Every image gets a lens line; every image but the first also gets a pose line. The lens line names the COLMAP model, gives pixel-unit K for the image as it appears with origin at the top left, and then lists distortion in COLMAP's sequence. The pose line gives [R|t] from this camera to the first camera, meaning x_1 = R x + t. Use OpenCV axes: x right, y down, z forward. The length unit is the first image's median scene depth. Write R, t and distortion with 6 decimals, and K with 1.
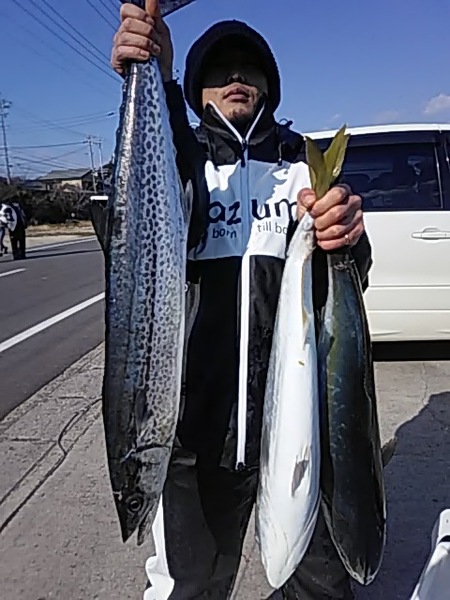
lens RADIAL K [[492.9, 0, 225.0], [0, 492.9, 300.0], [0, 0, 1]] dist [0.056161, -0.000736]
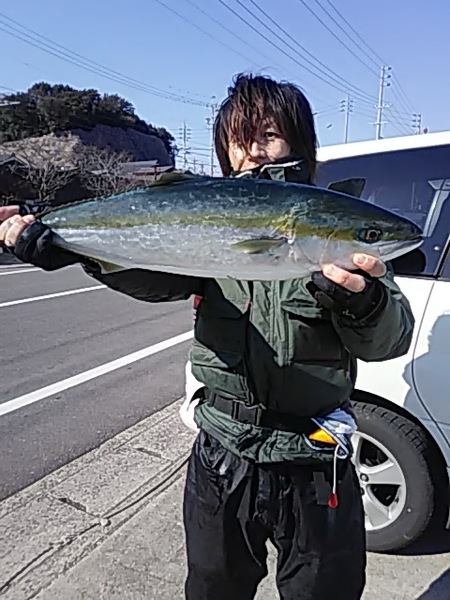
lens RADIAL K [[492.9, 0, 225.0], [0, 492.9, 300.0], [0, 0, 1]] dist [0.056161, -0.000736]
pose [[0.913973, 0.099738, -0.393327, 0.101699], [-0.099111, 0.994834, 0.021960, -0.097567], [0.393486, 0.018913, 0.919136, 0.405589]]
